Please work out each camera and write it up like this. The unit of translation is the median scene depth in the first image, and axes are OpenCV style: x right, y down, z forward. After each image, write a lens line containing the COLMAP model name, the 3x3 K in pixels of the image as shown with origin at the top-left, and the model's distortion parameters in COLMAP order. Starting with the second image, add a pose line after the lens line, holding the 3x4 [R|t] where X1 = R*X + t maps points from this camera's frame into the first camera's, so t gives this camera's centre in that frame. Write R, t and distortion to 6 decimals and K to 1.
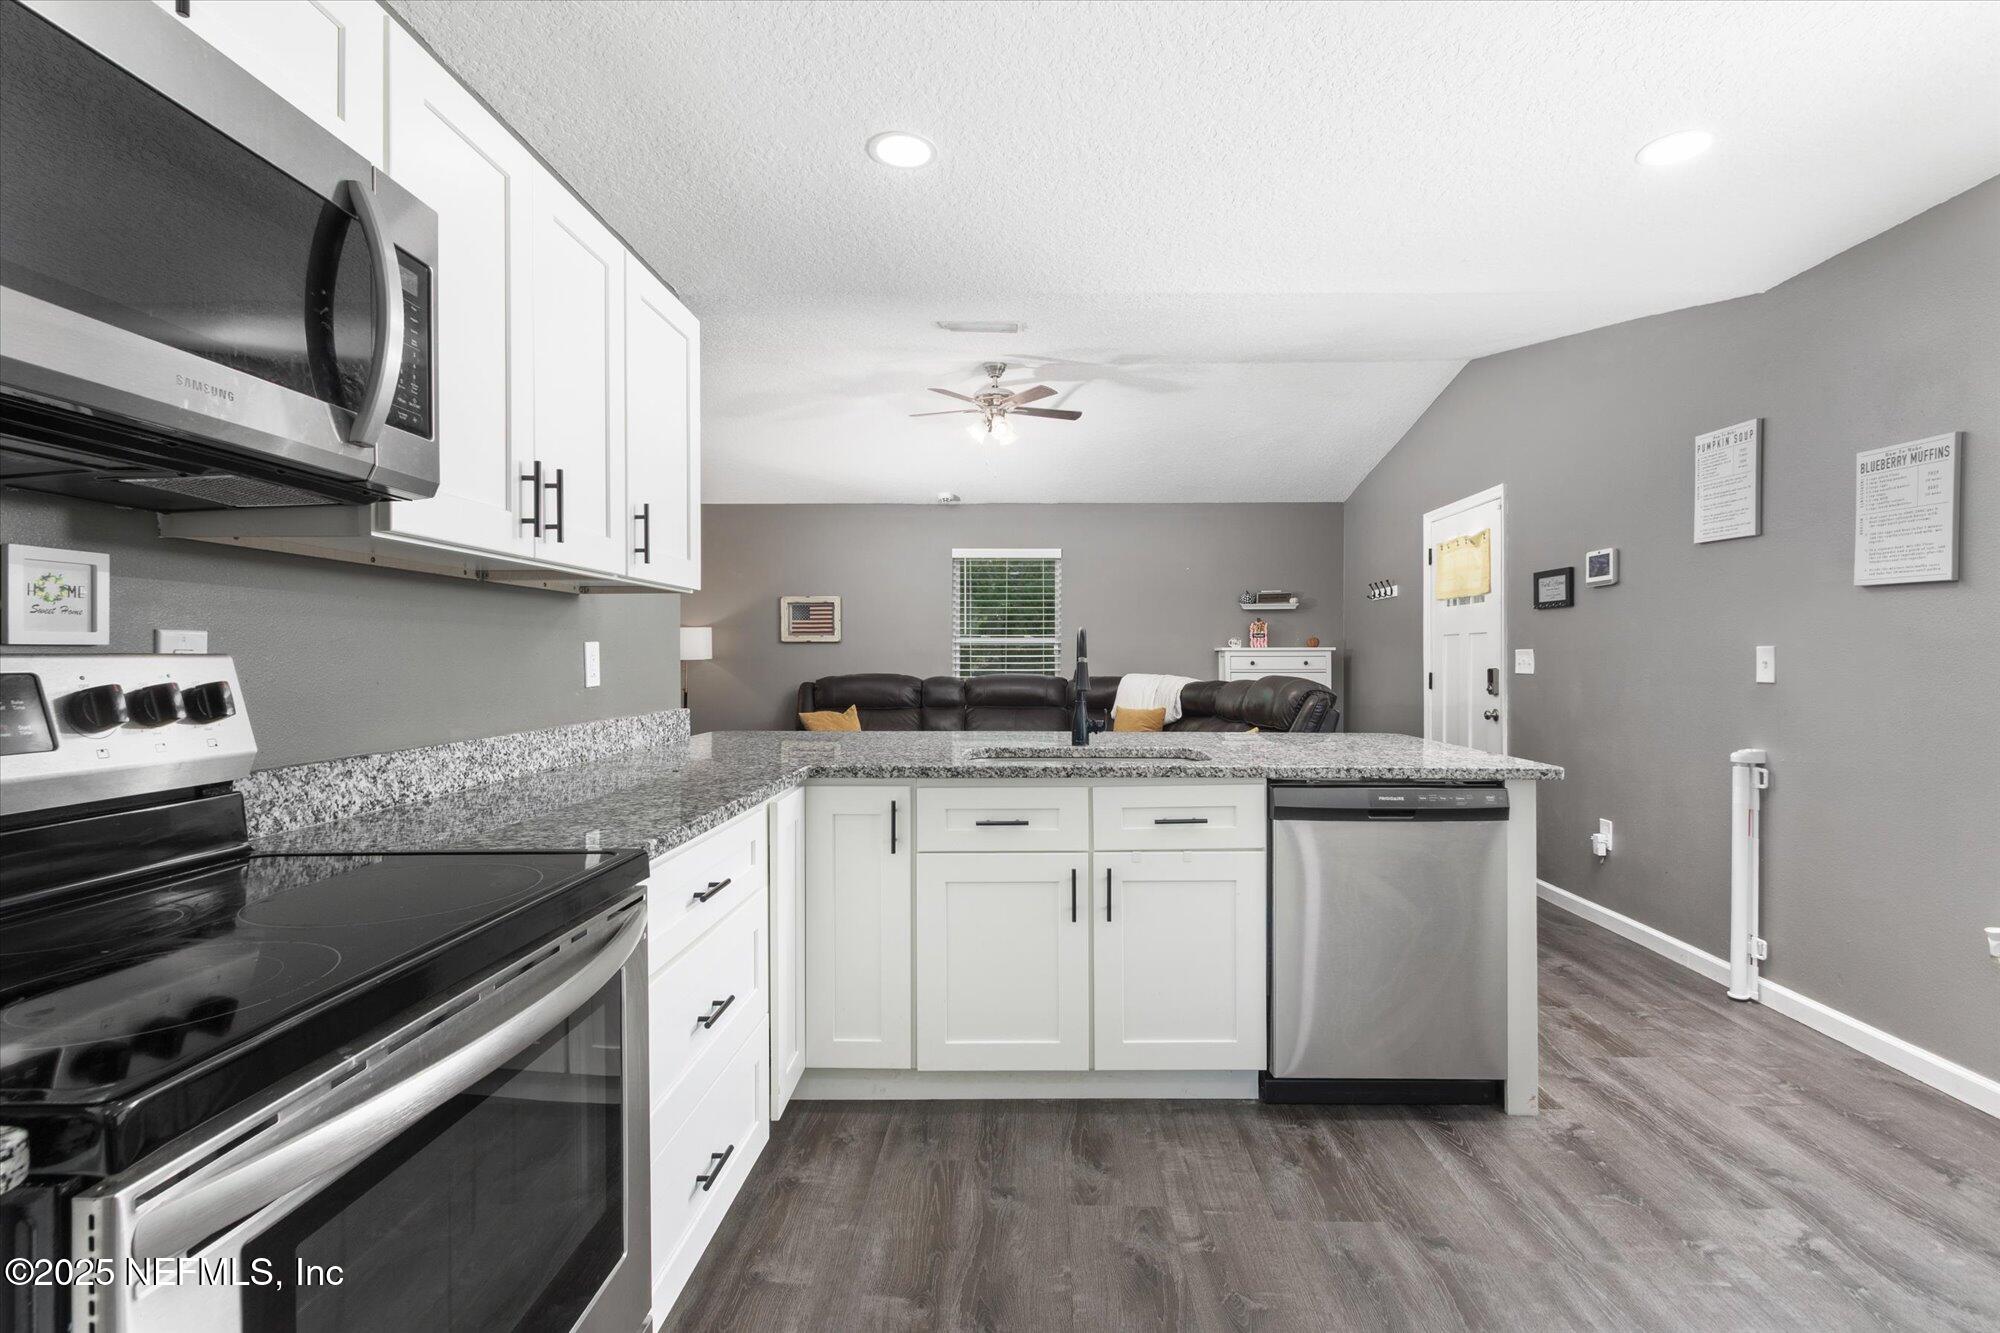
lens RADIAL K [[949.3, 0, 1006.6], [0, 949.3, 644.1], [0, 0, 1]] dist [0.001979, 0.000055]
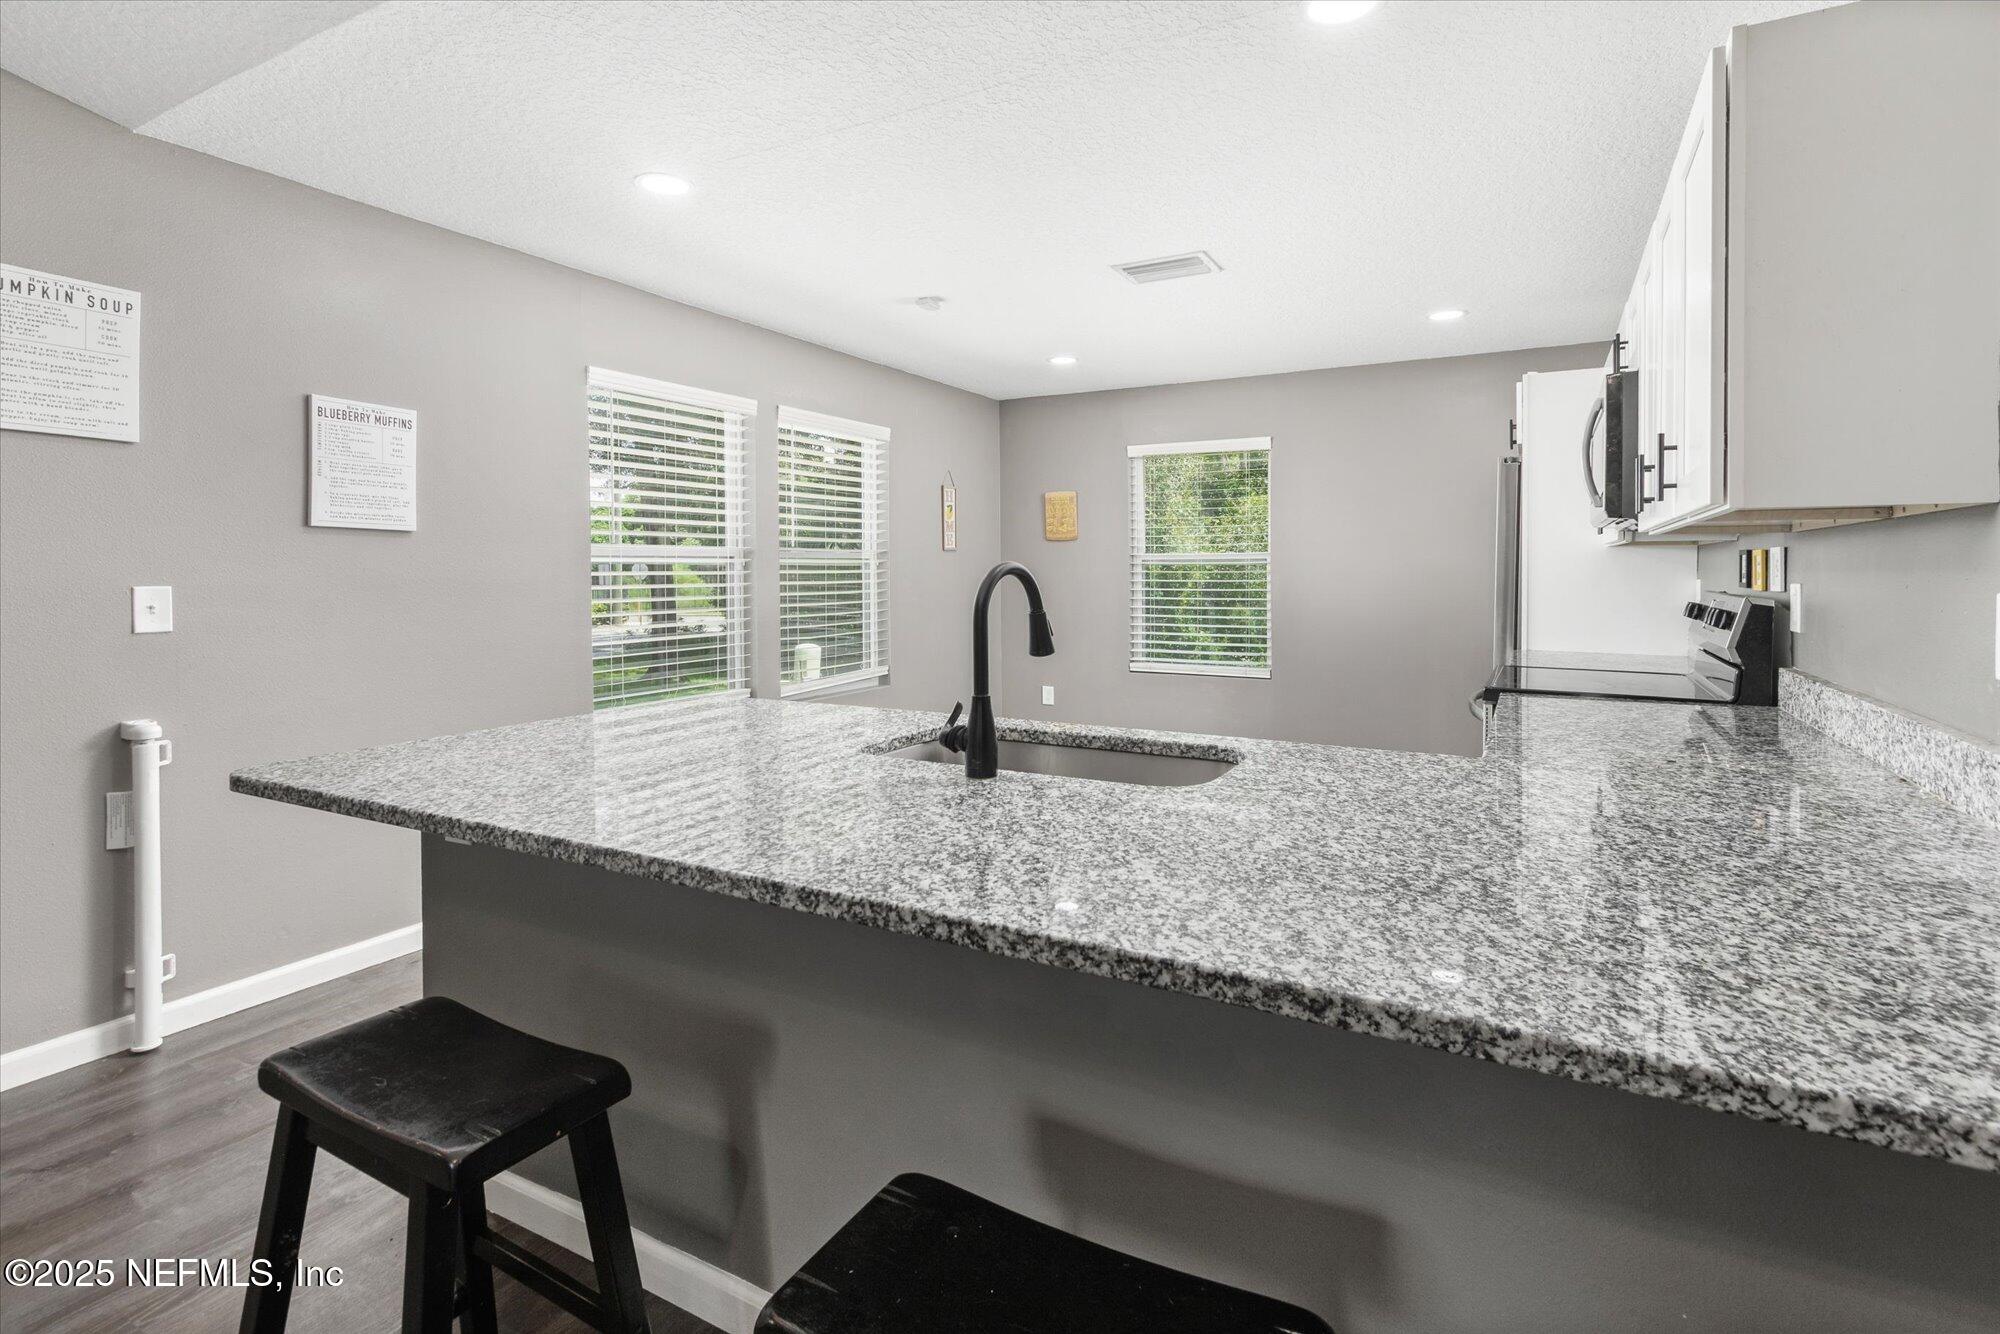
lens RADIAL K [[930.1, 0, 1000.1], [0, 930.1, 572.4], [0, 0, 1]] dist [-0.000323, -0.000041]
pose [[-0.880081, 0.004255, 0.474804, -0.223544], [-0.003069, 0.999888, -0.014649, -0.000056], [-0.474813, -0.014349, -0.879970, 1.615701]]
